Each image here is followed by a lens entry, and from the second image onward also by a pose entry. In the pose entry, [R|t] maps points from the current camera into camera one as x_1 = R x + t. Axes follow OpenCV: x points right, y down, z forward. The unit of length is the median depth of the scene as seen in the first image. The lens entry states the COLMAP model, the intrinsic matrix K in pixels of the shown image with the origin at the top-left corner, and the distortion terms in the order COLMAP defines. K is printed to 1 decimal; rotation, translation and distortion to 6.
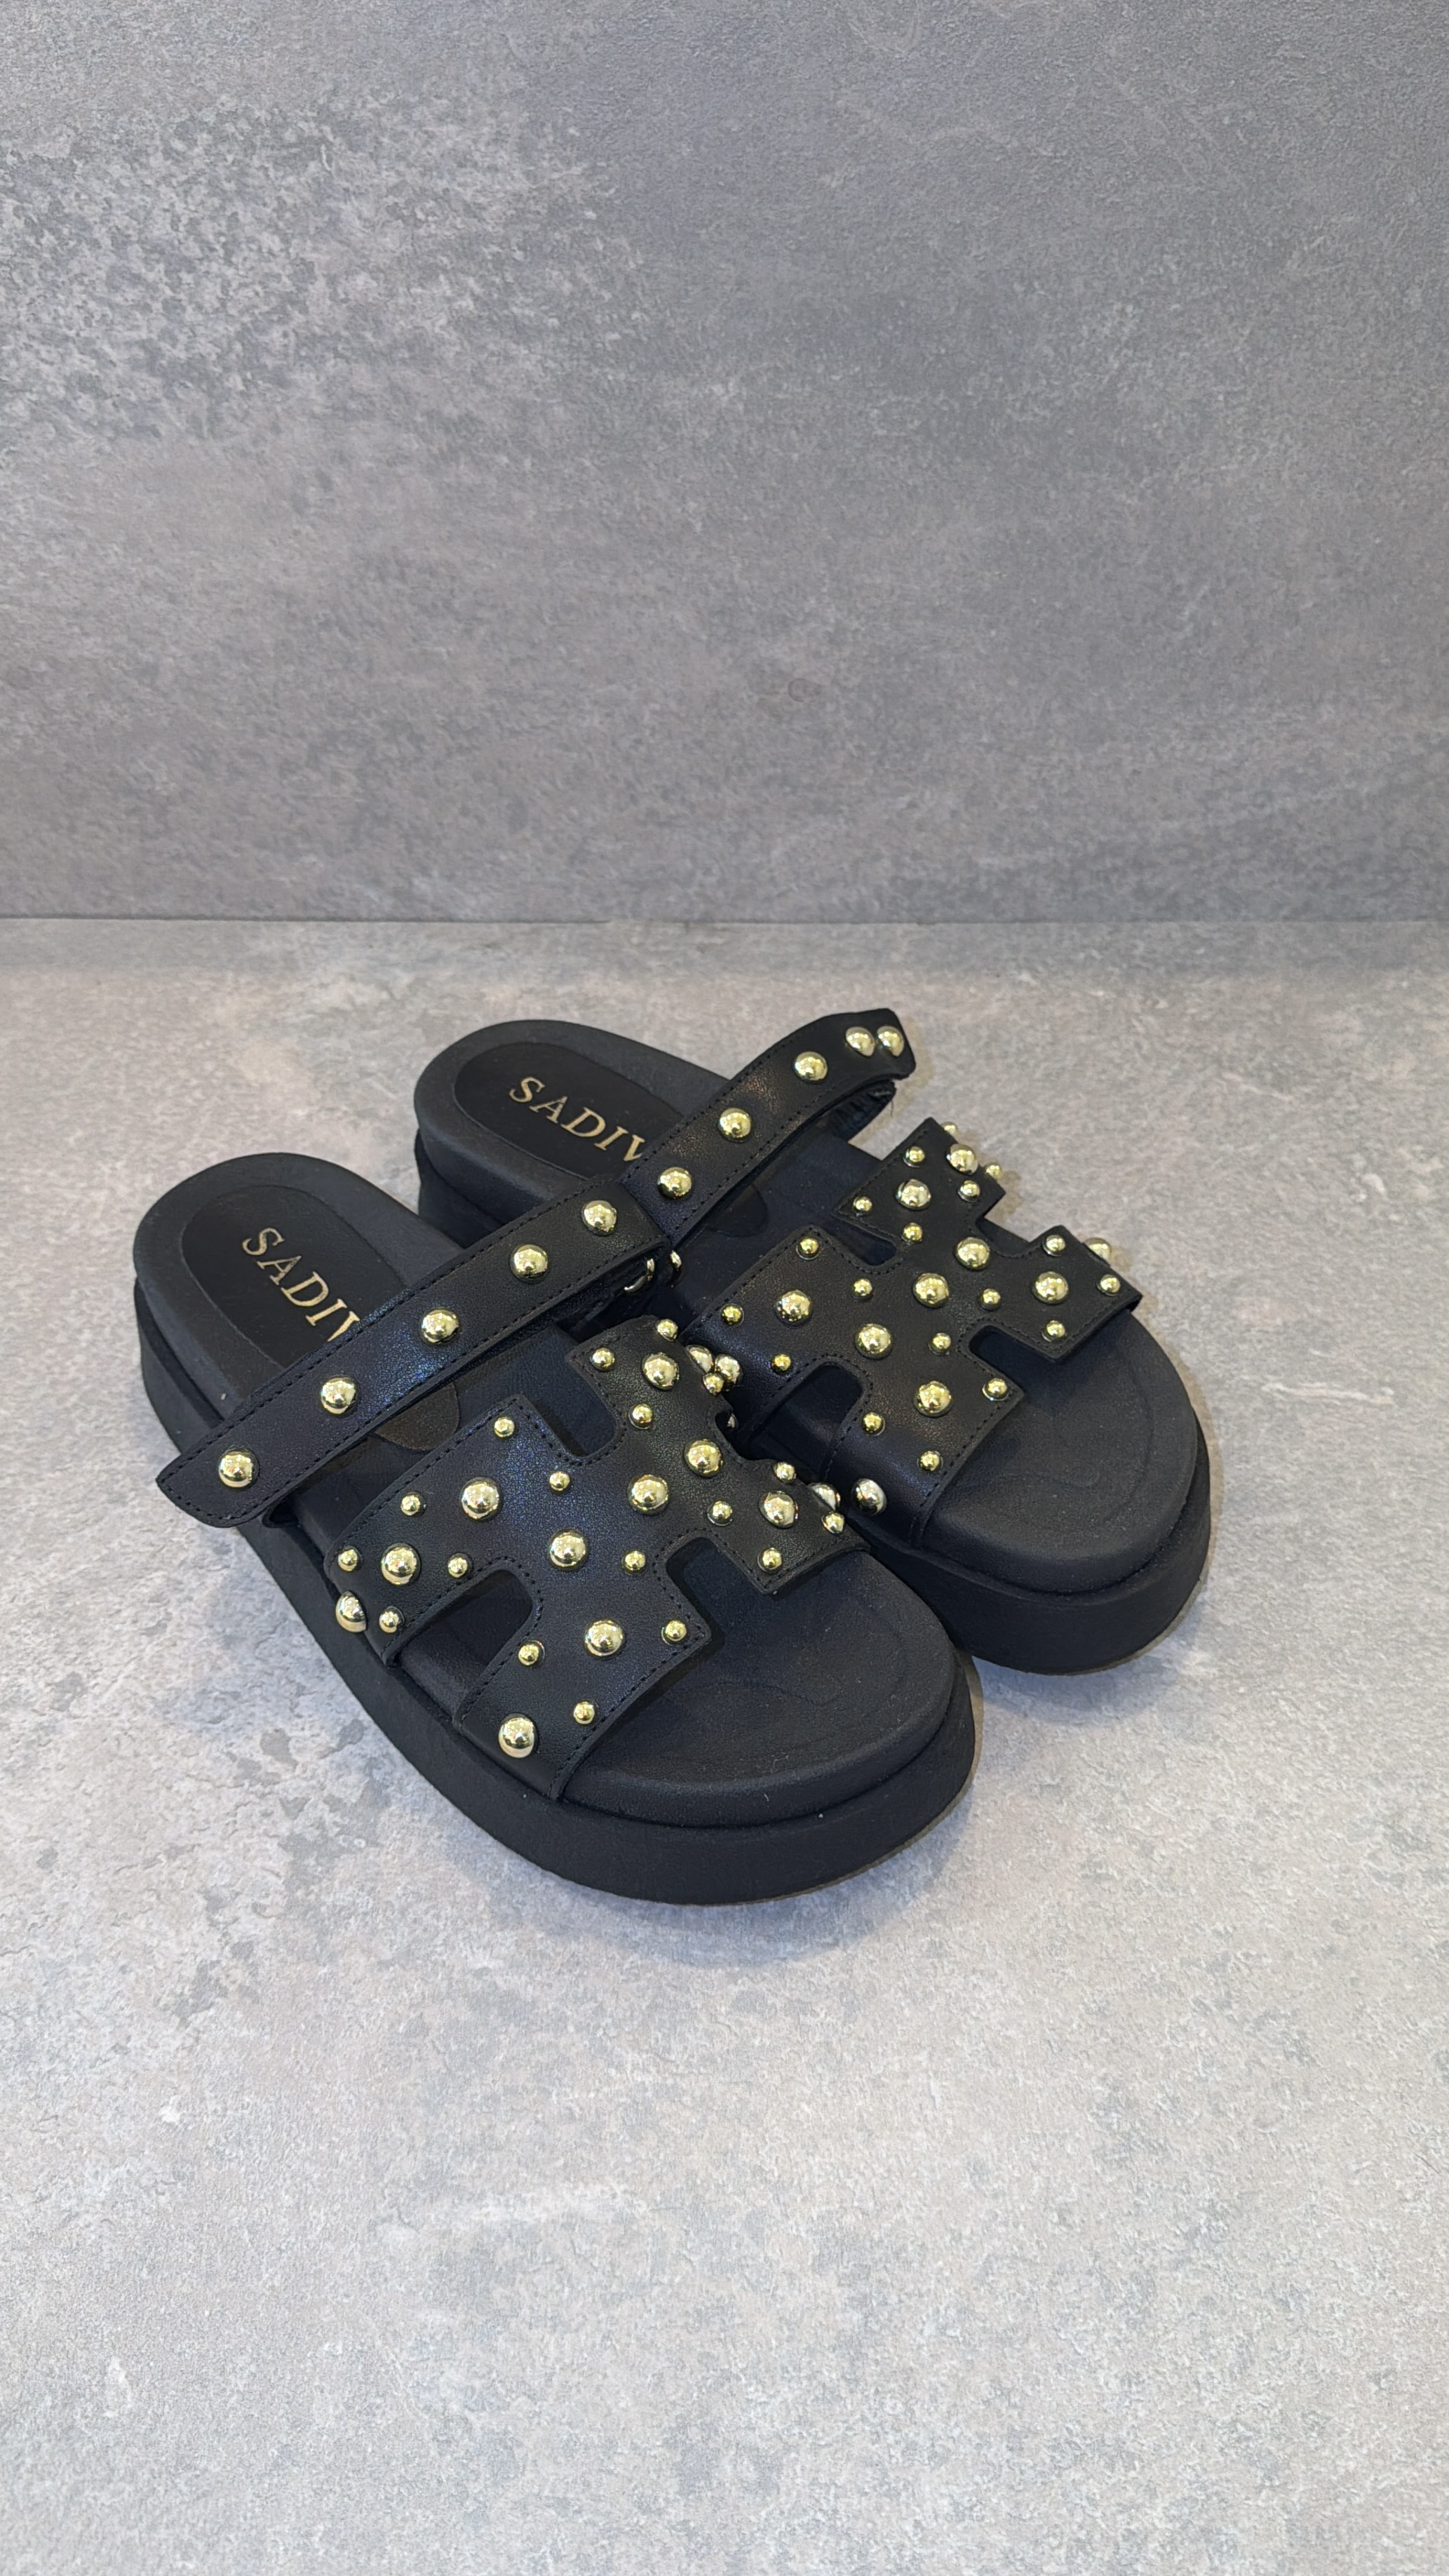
lens RADIAL K [[2172.1, 0, 730.3], [0, 2172.1, 1294.7], [0, 0, 1]] dist [0.146503, -0.354275]
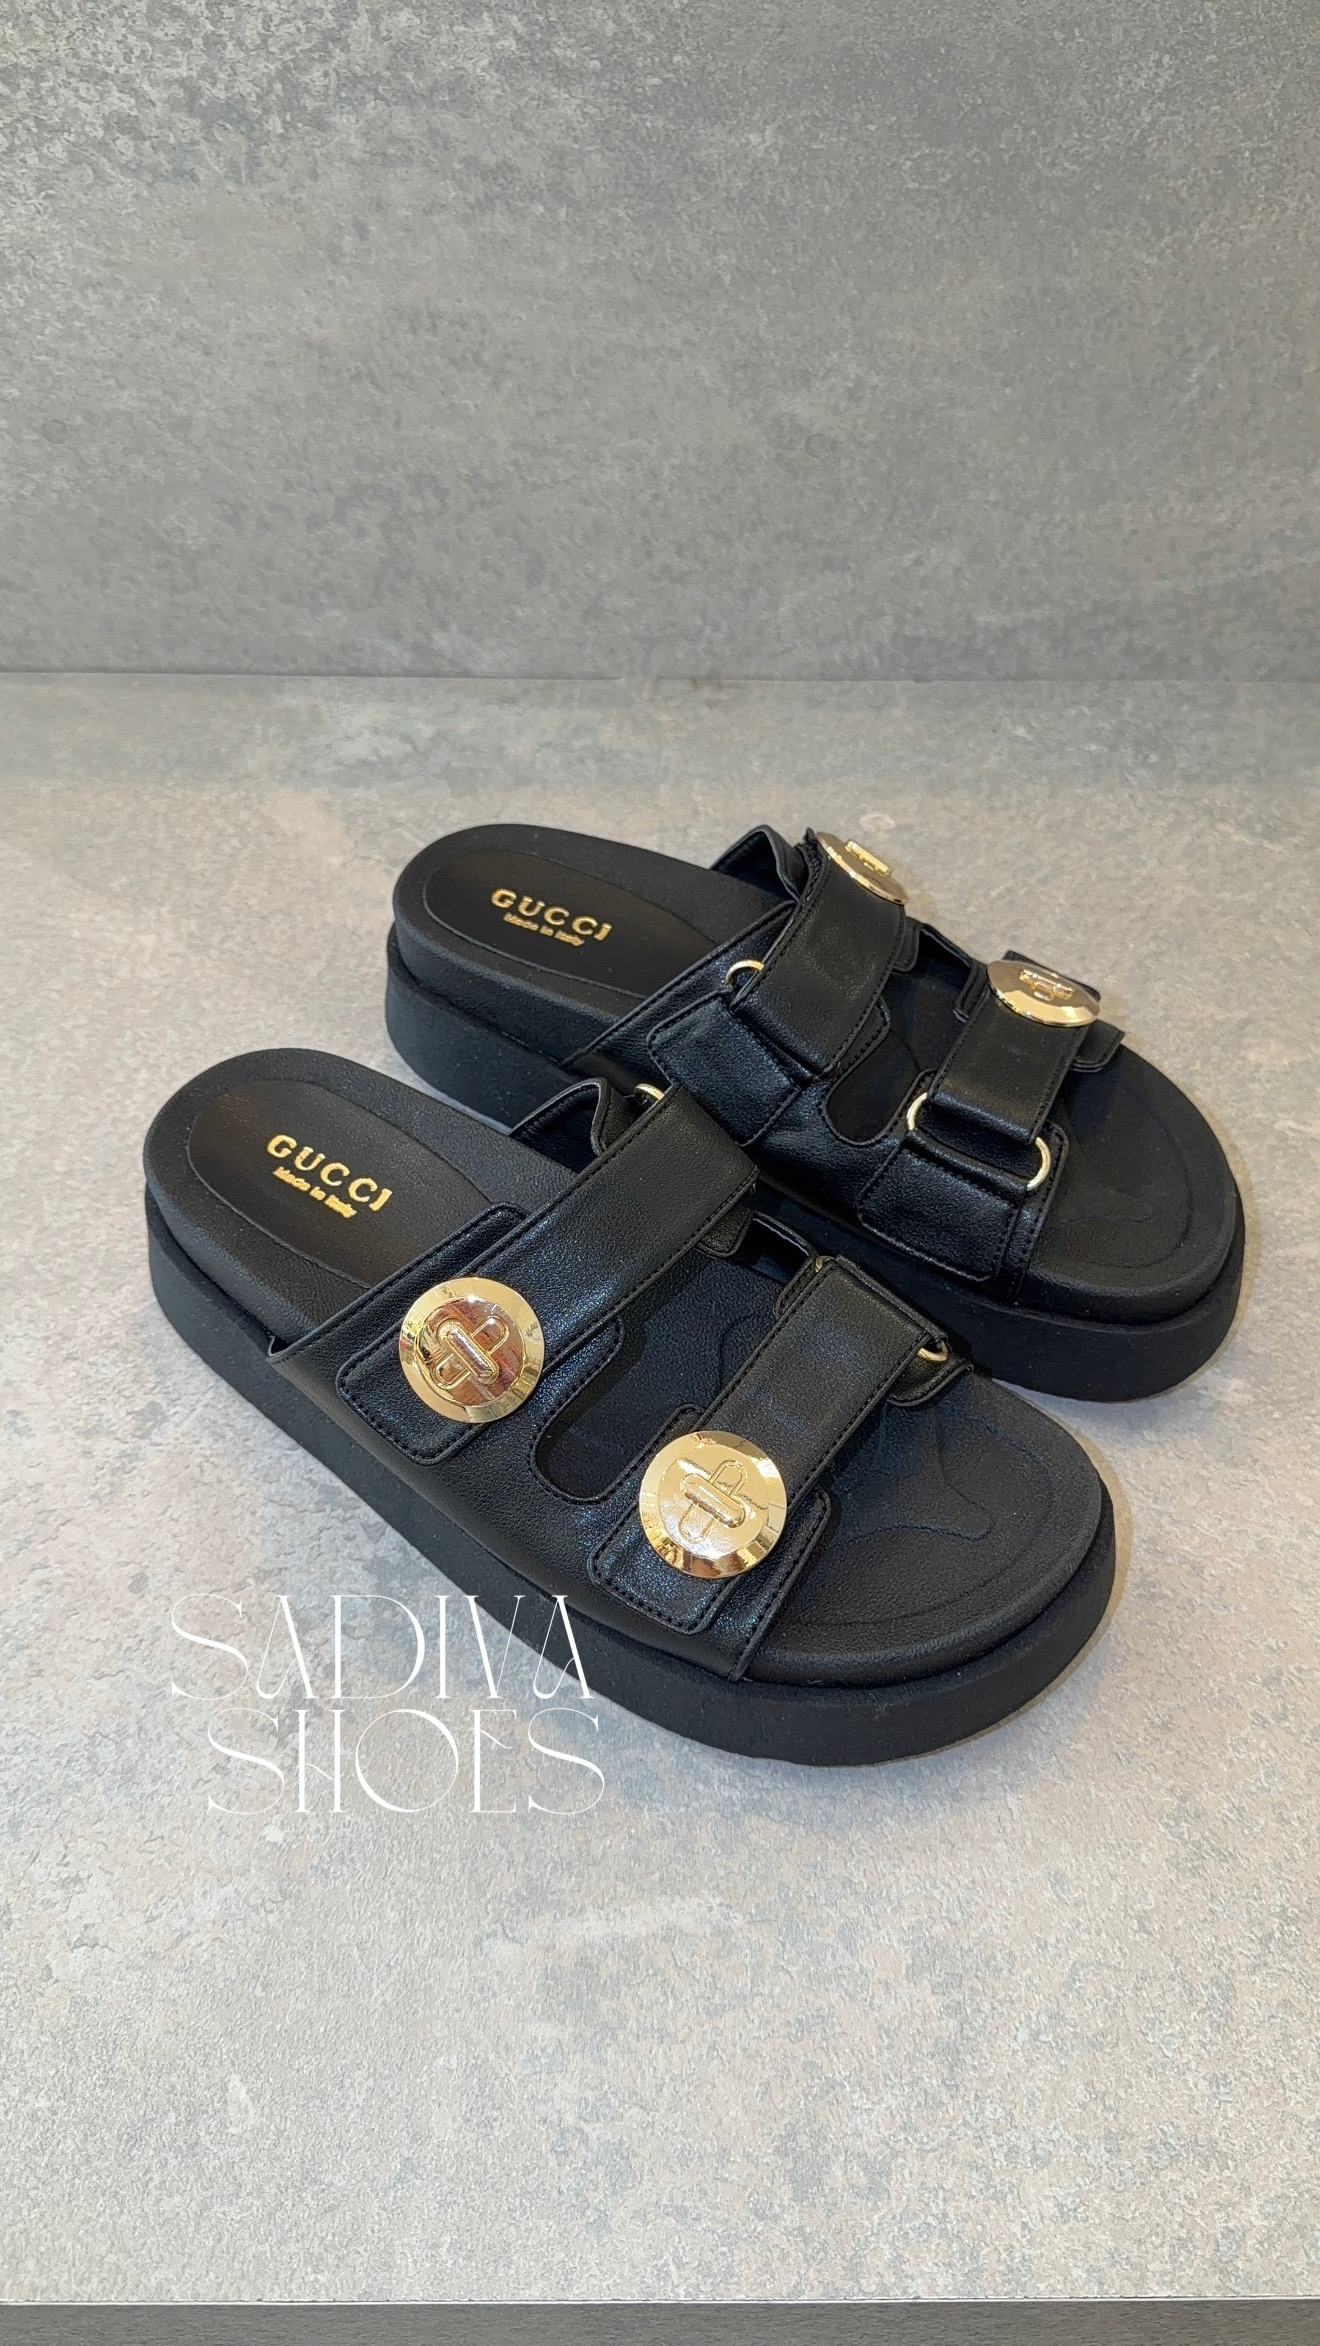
lens RADIAL K [[1893.3, 0, 666.8], [0, 1893.3, 1177.3], [0, 0, 1]] dist [-0.015940, 0.006147]
pose [[0.999616, -0.001427, 0.027685, -0.071370], [-0.000646, 0.997203, 0.074742, 0.000055], [-0.027714, -0.074731, 0.996819, 0.104994]]
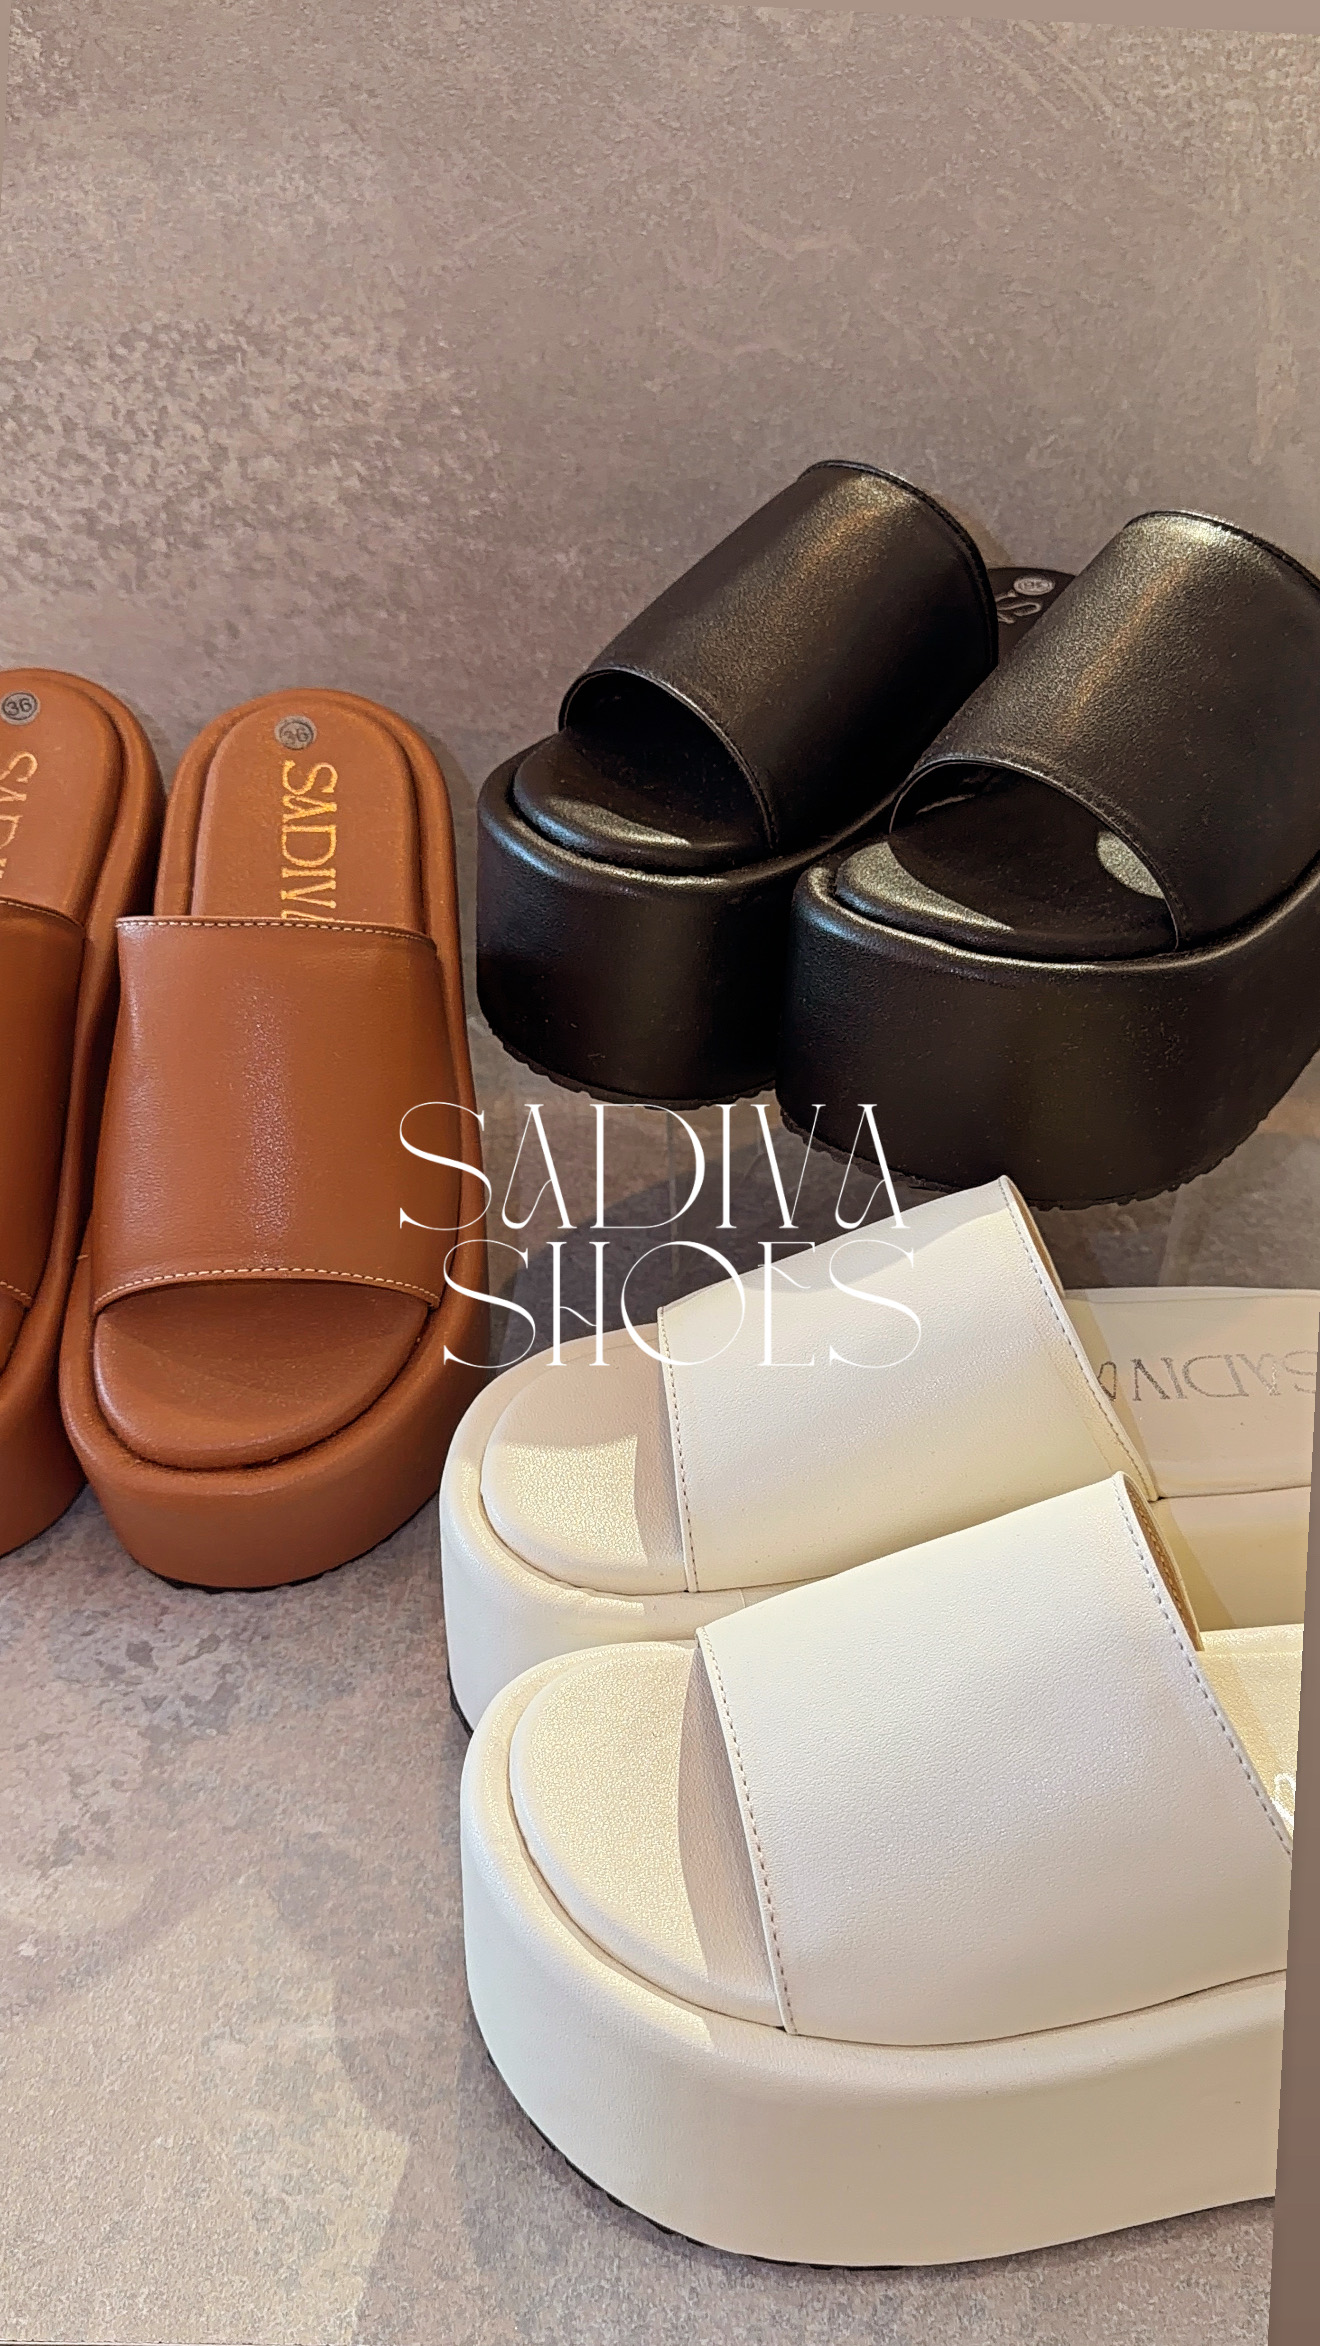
lens RADIAL K [[2052.3, 0, 634.7], [0, 2052.3, 1225.2], [0, 0, 1]] dist [0.187196, -0.498112]
pose [[0.999910, 0.009234, 0.009744, 0.027398], [-0.007563, 0.987175, -0.159460, 0.134352], [-0.011091, 0.159372, 0.987156, -0.070037]]
